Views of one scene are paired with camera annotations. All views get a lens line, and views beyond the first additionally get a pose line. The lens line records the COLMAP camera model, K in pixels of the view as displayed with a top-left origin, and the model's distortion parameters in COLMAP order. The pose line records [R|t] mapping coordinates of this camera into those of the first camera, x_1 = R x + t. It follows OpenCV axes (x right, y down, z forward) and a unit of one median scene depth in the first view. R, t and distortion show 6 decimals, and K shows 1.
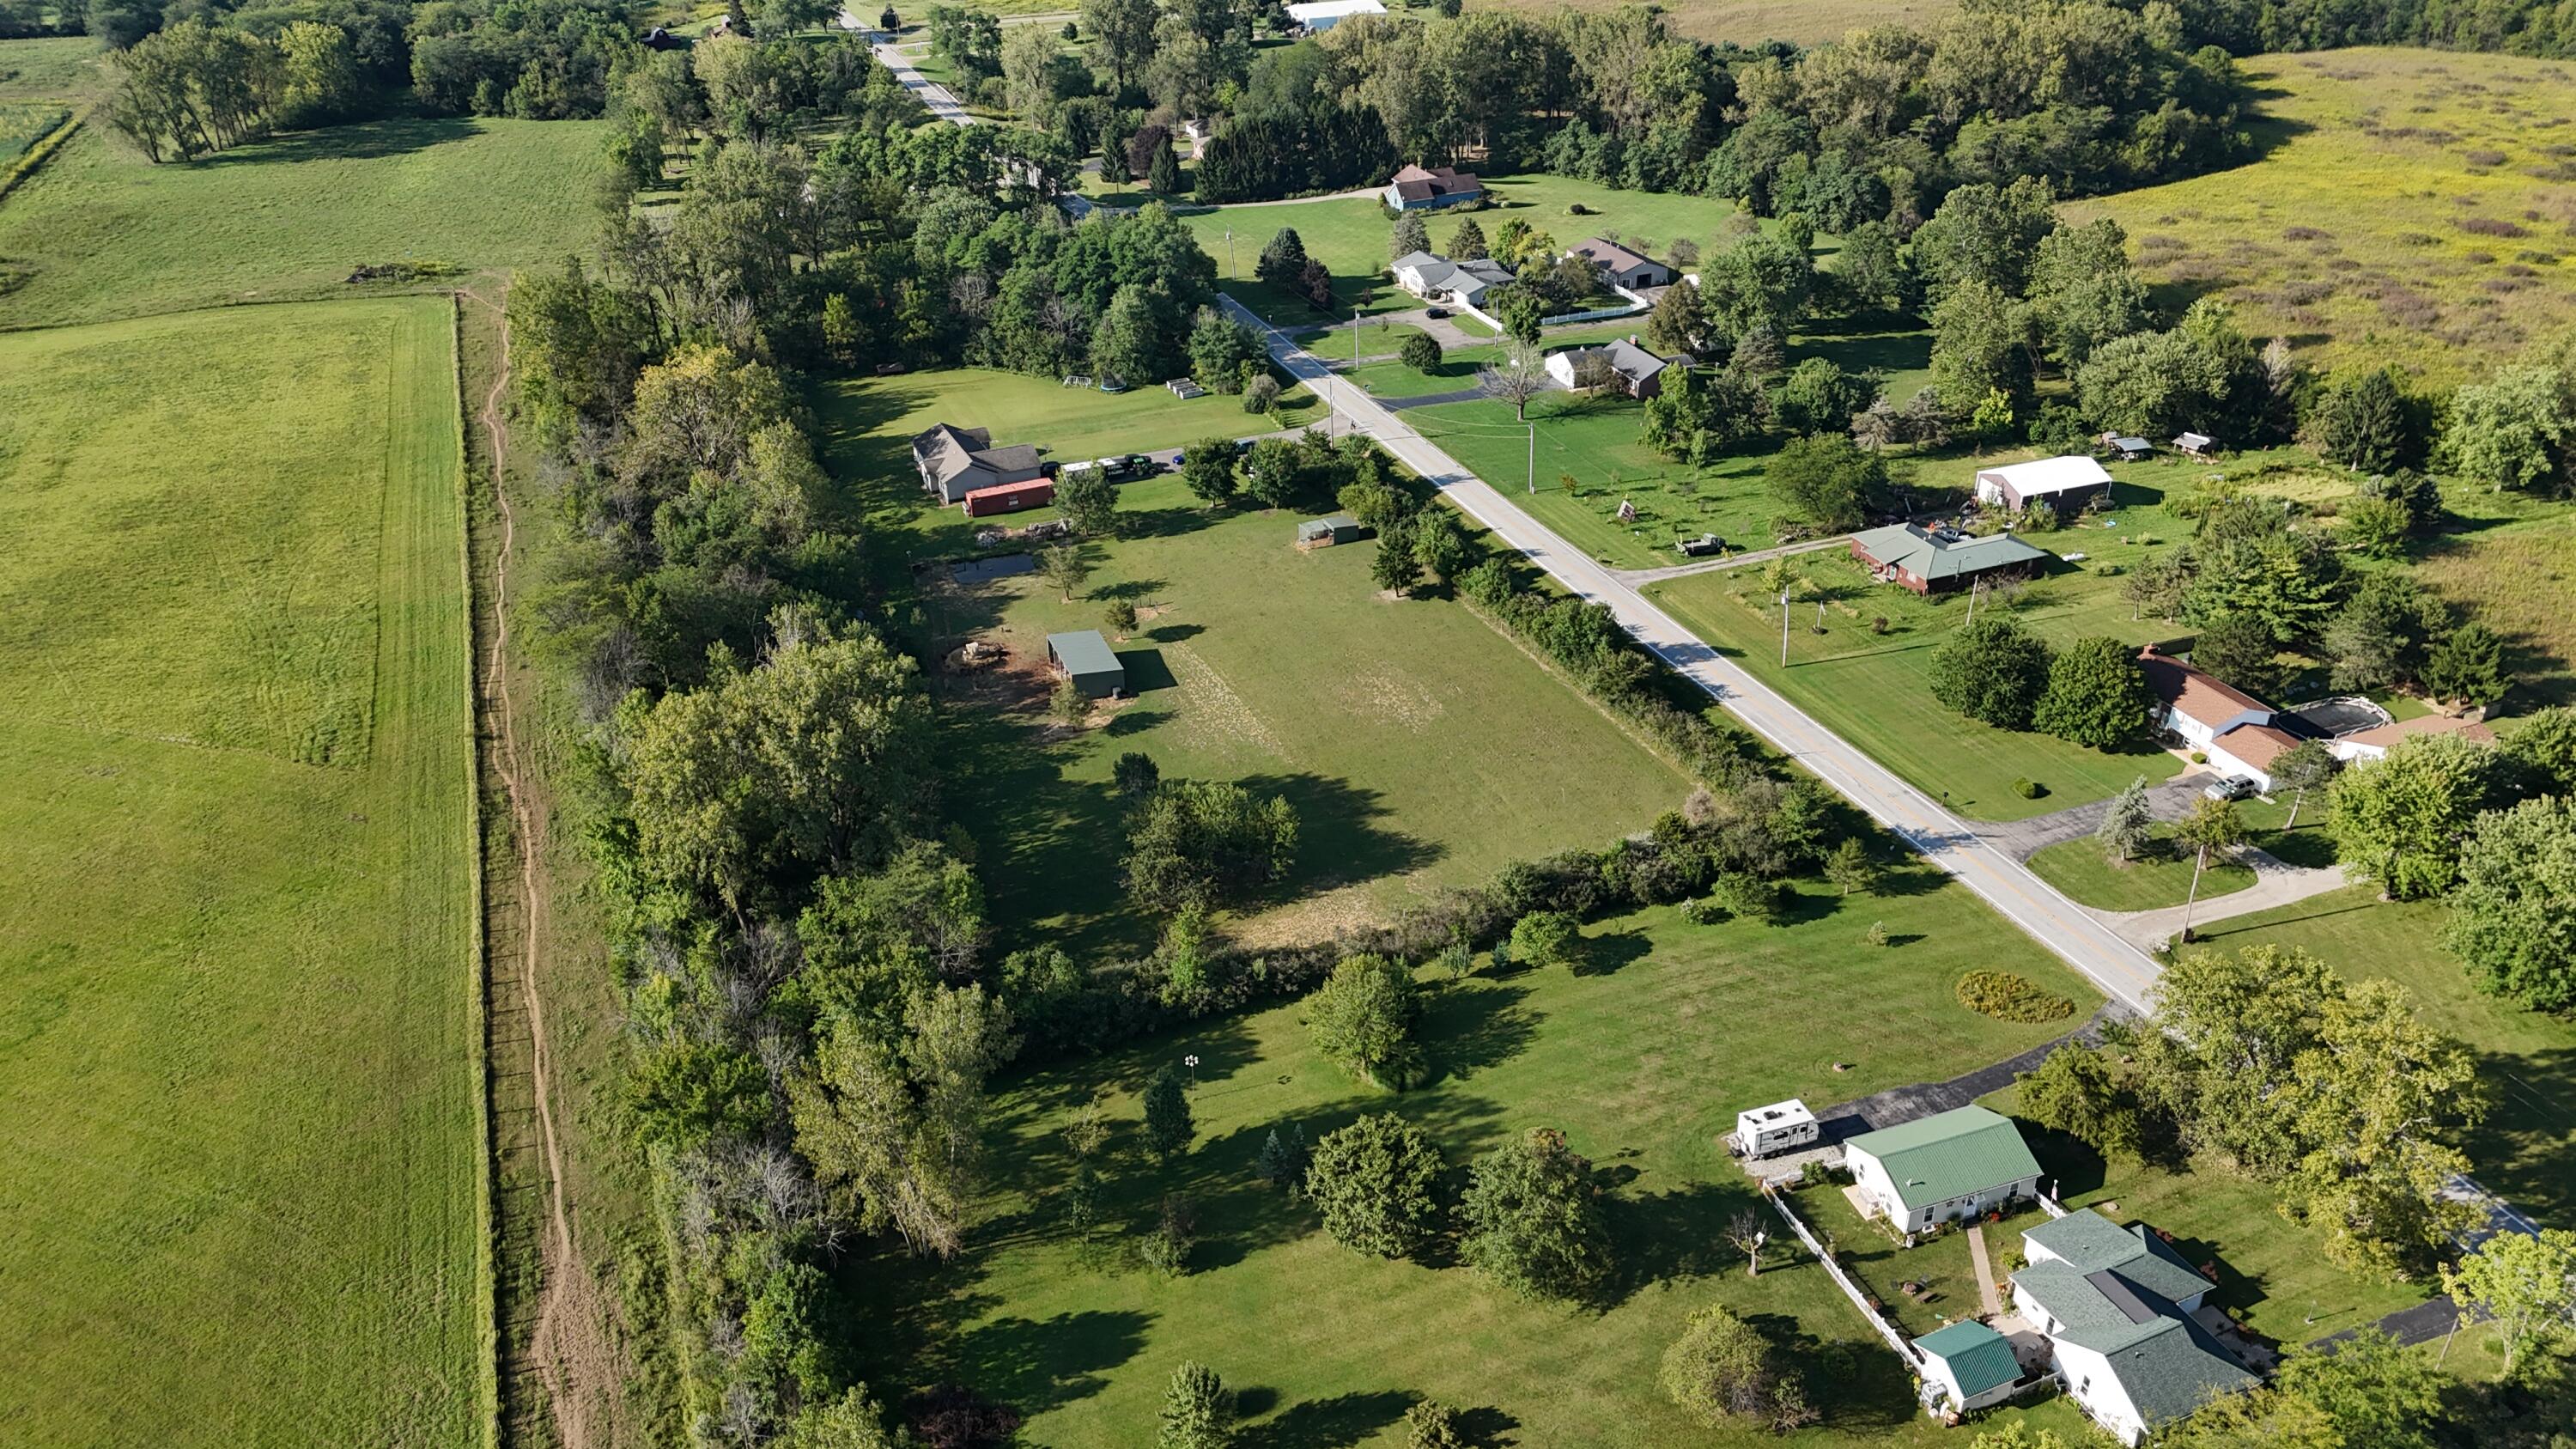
lens RADIAL K [[1889.8, 0, 1288.0], [0, 1889.8, 724.5], [0, 0, 1]] dist [0.073099, -0.066559]
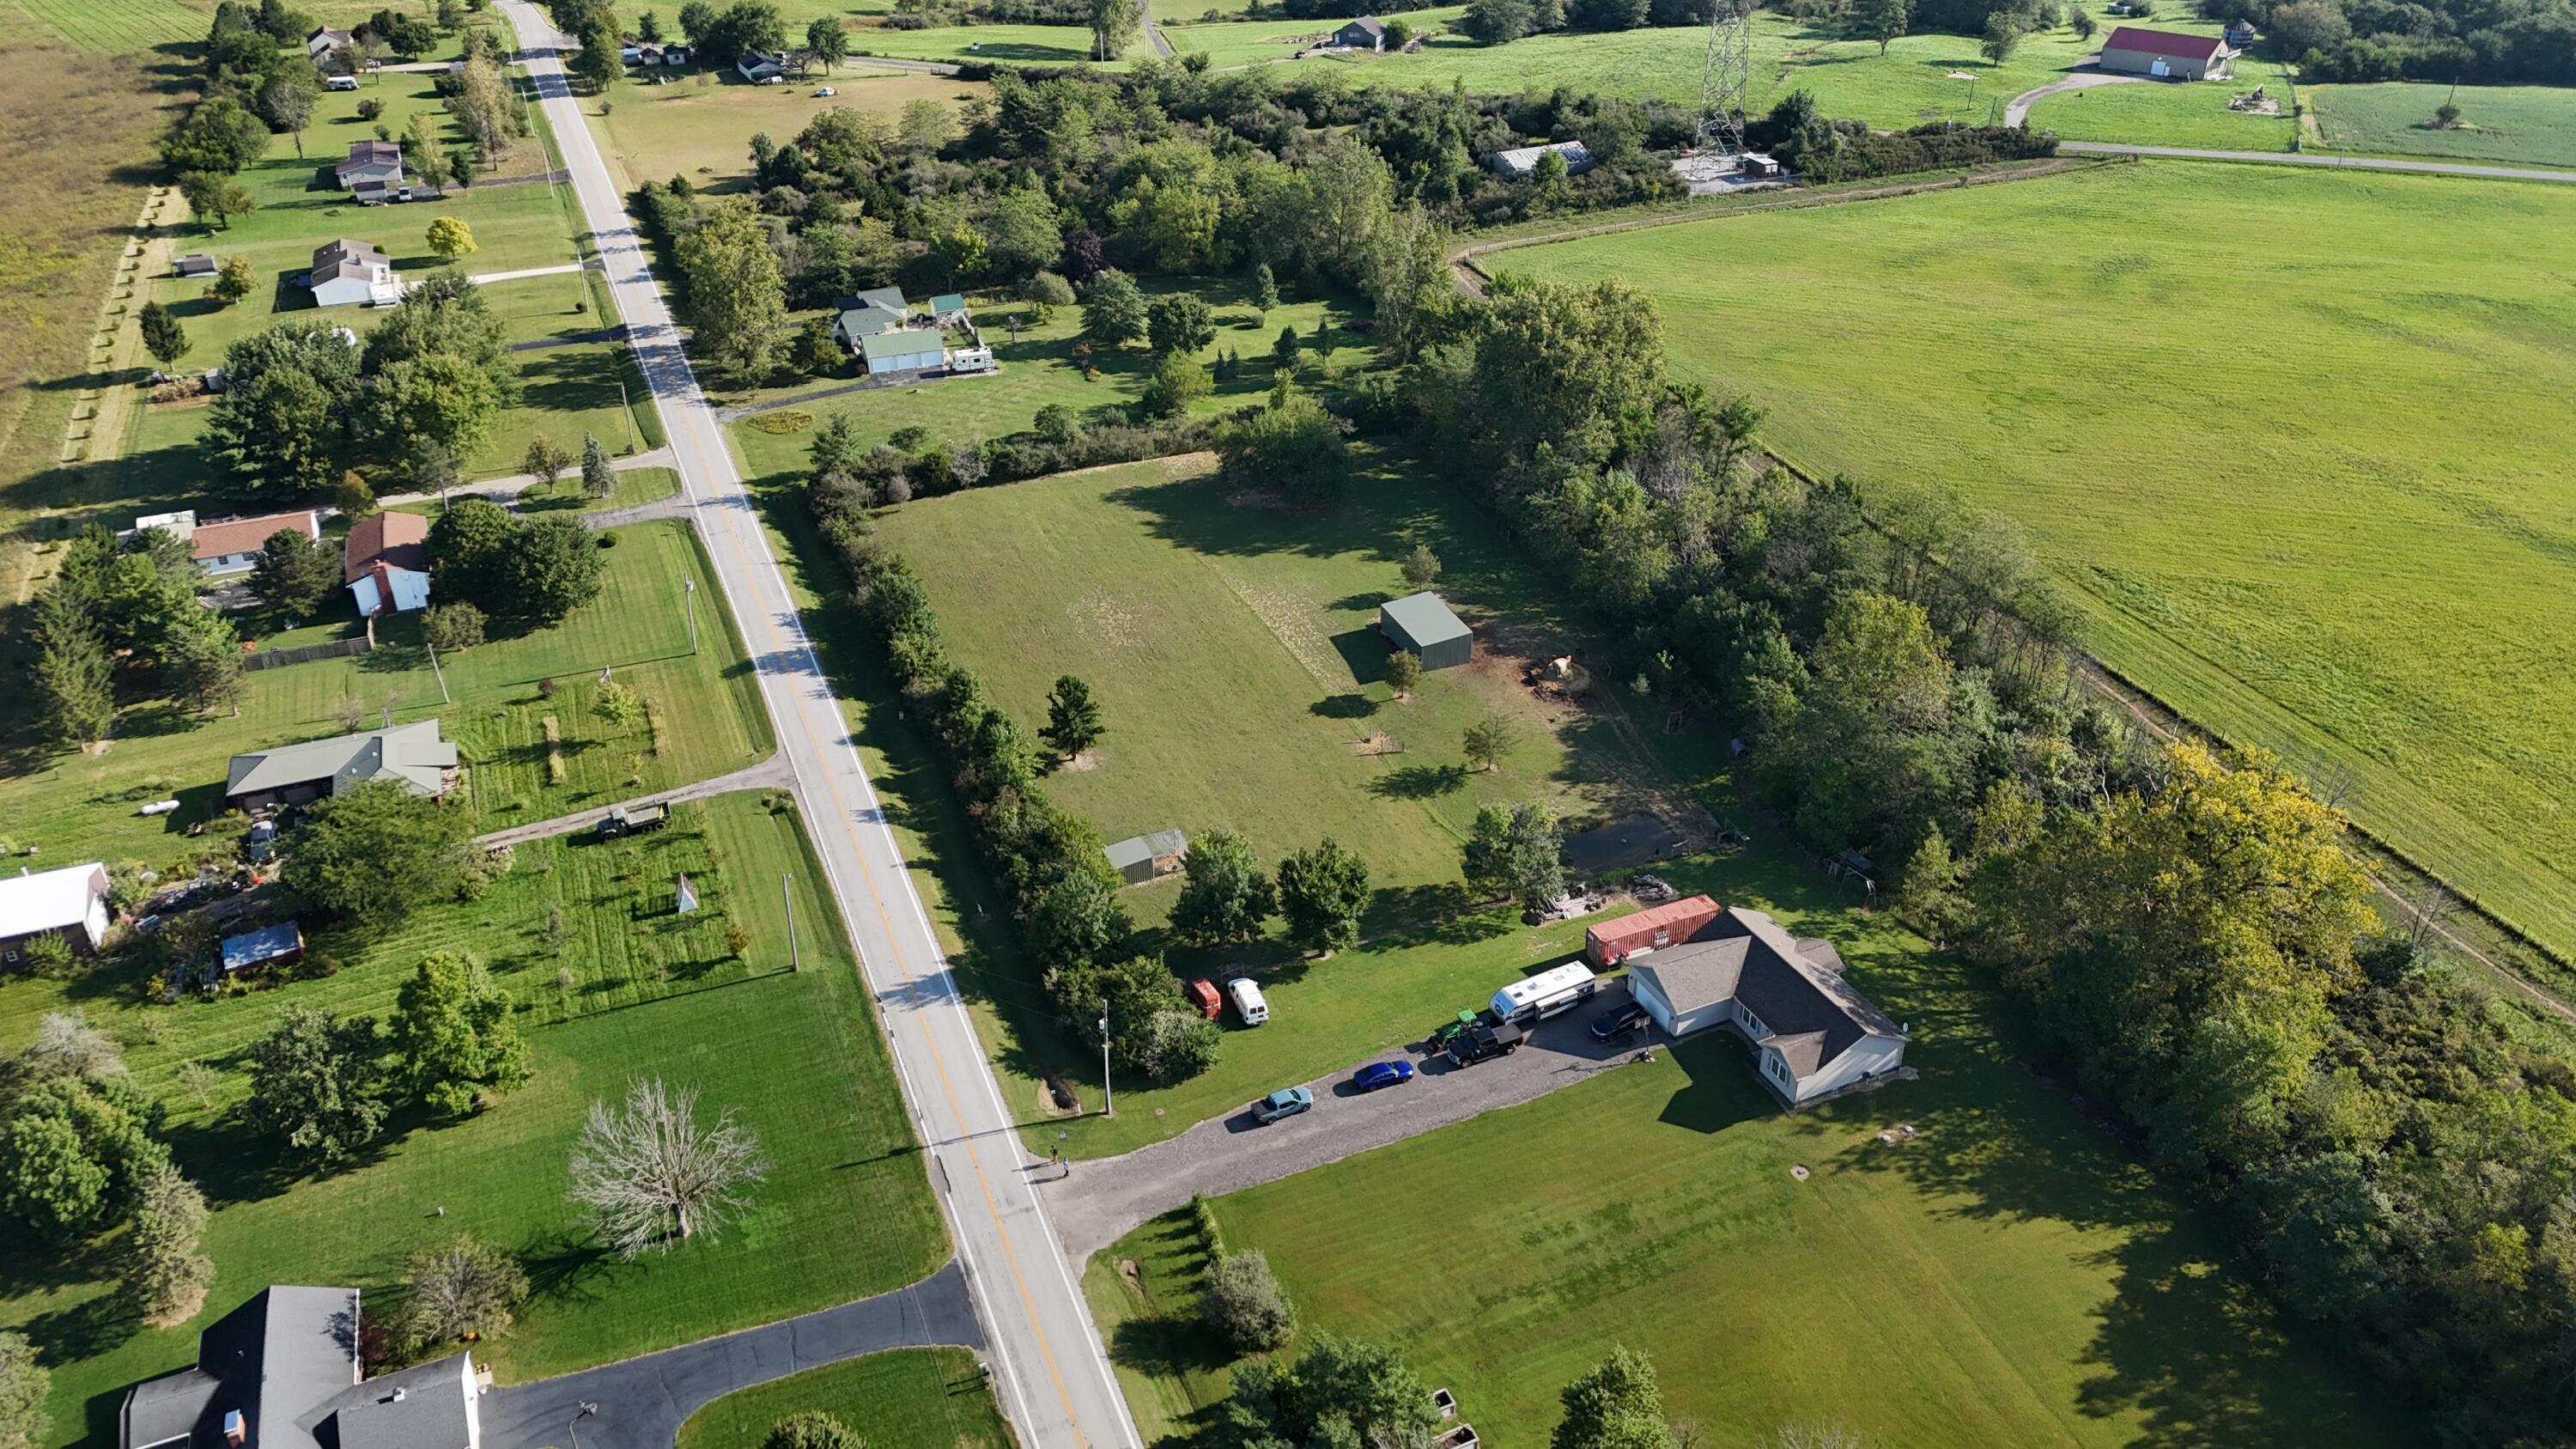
lens RADIAL K [[1889.8, 0, 1288.0], [0, 1889.8, 724.5], [0, 0, 1]] dist [0.073099, -0.066559]
pose [[-0.999620, 0.027431, 0.002863, -0.036163], [0.016399, 0.507725, 0.861363, -0.783124], [0.022175, 0.861082, -0.507982, 1.433328]]
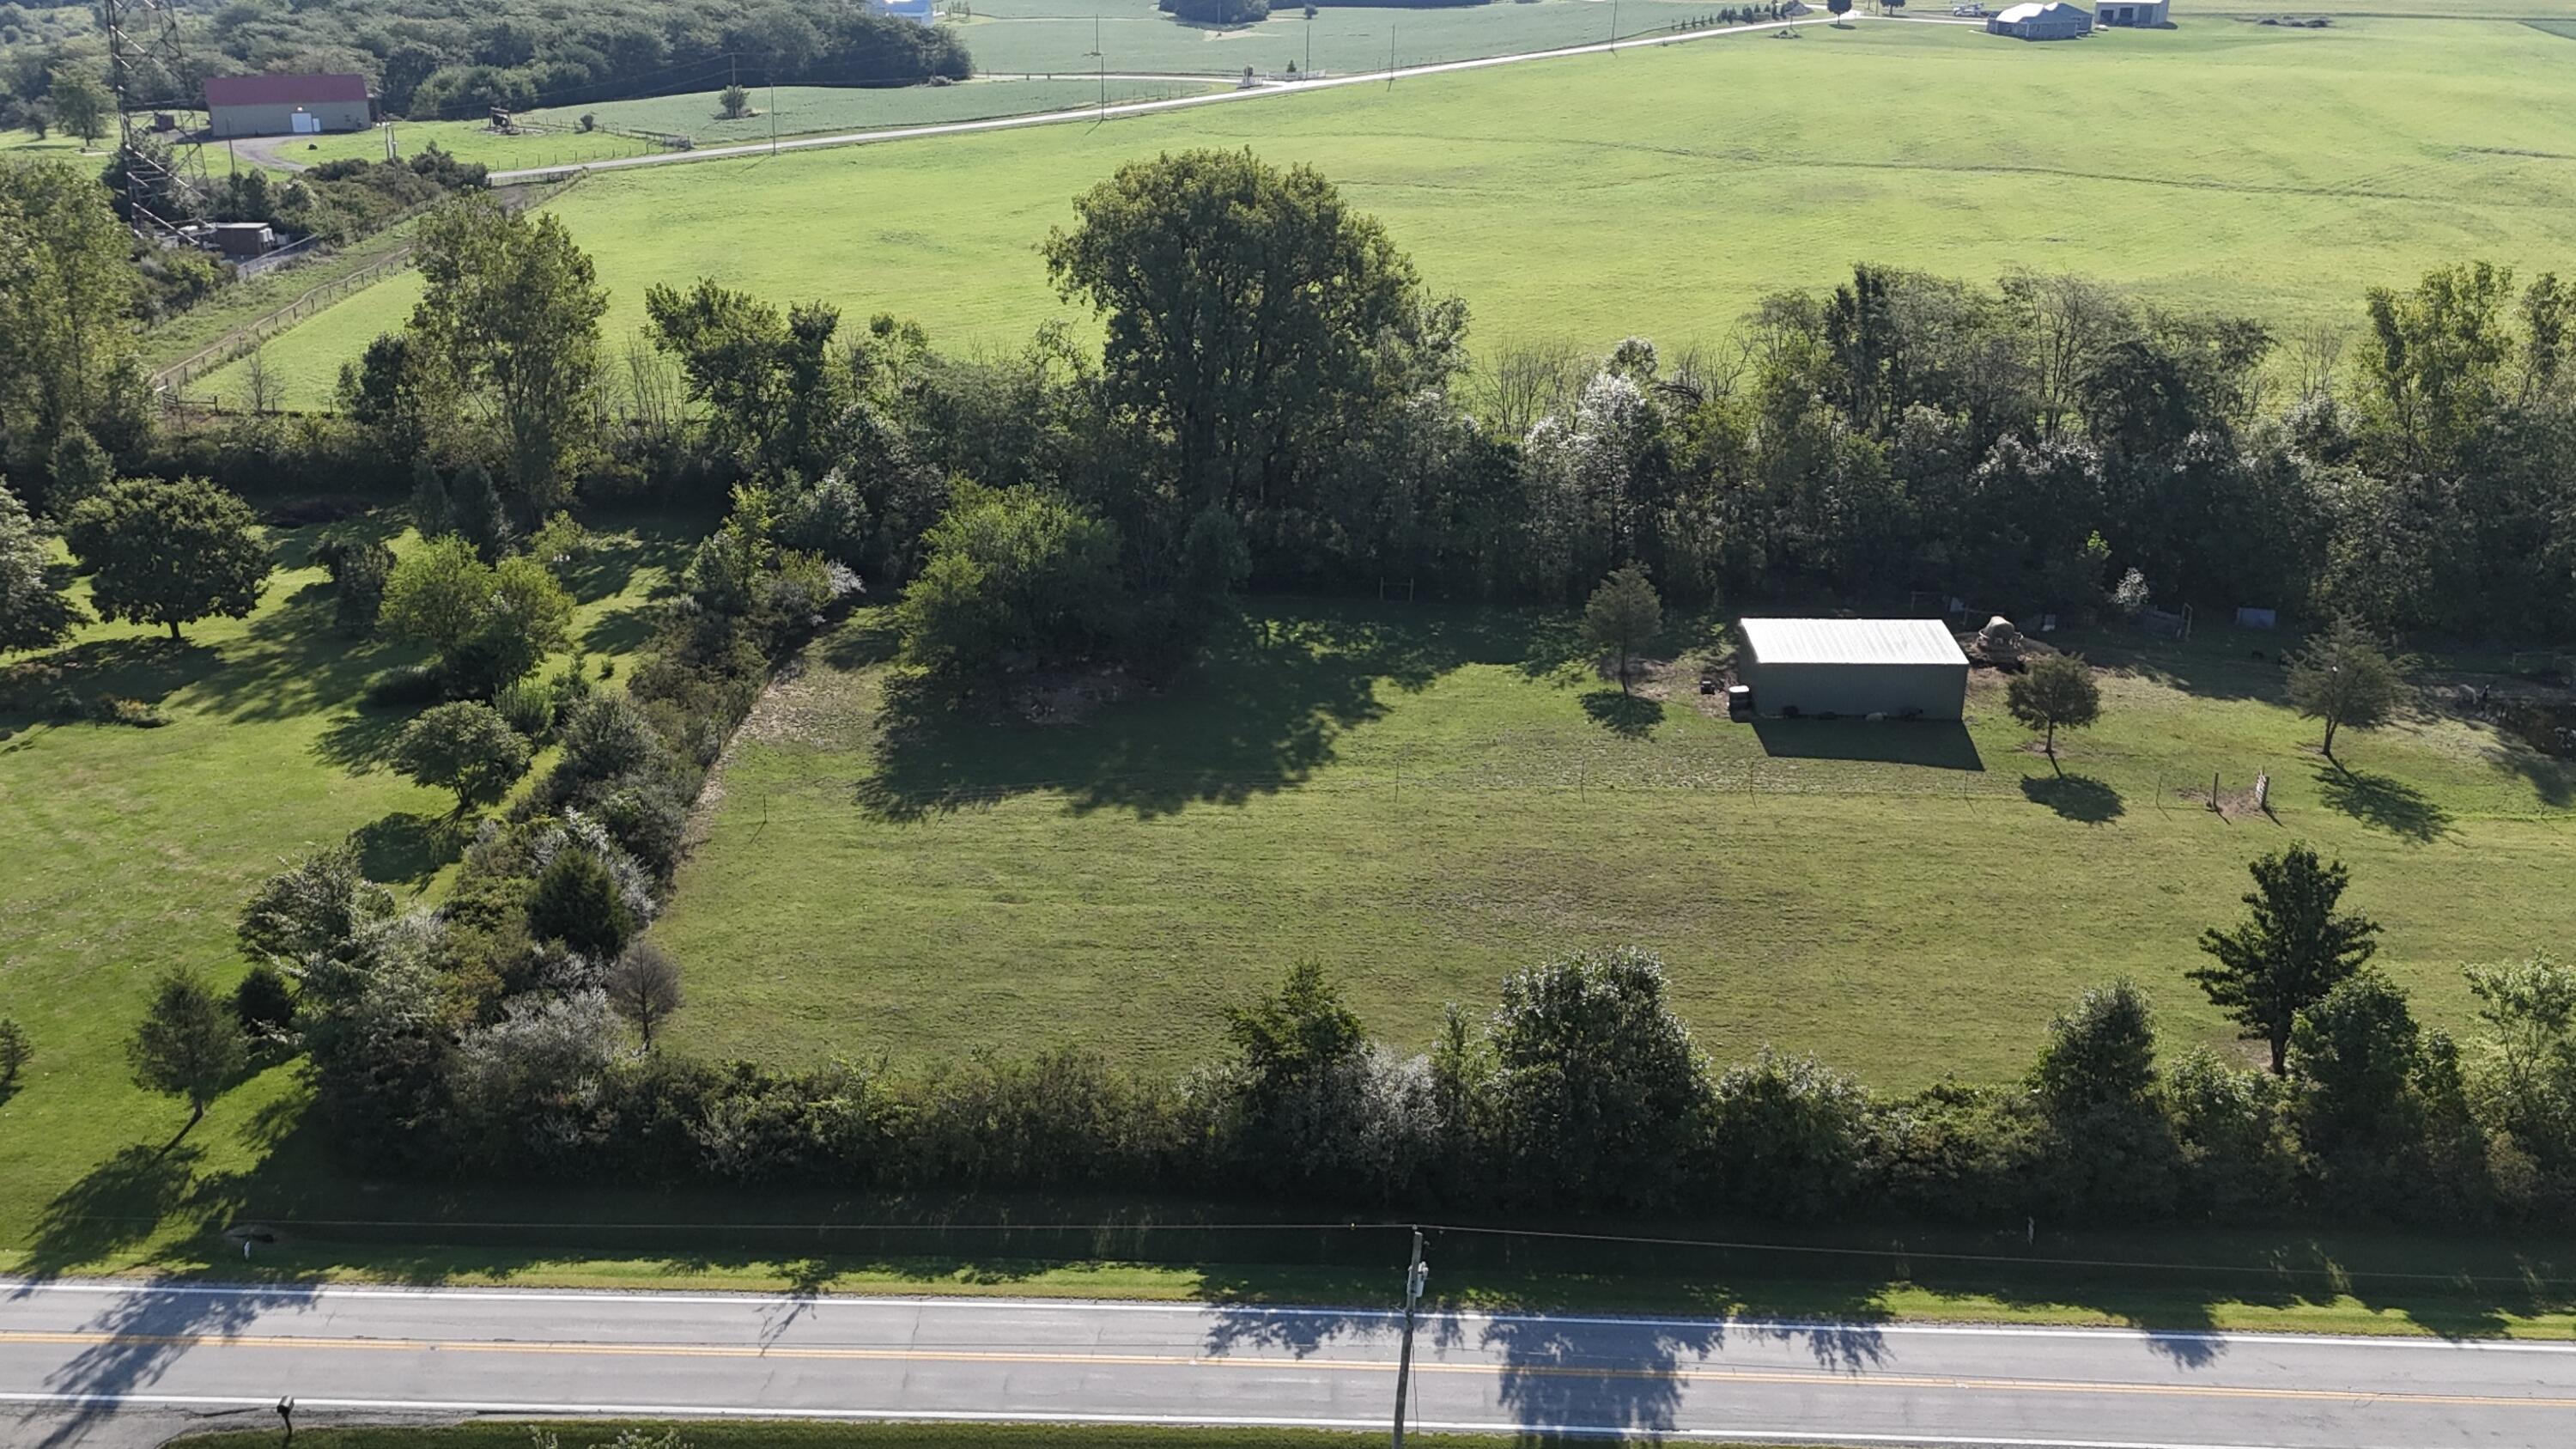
lens RADIAL K [[2450.2, 0, 1126.7], [0, 2450.2, 800.5], [0, 0, 1]] dist [0.123610, -0.219063]
pose [[-0.404863, 0.349346, -0.845011, 0.478918], [-0.431972, 0.741435, 0.513493, -0.235466], [0.805907, 0.572915, -0.149272, 0.906958]]
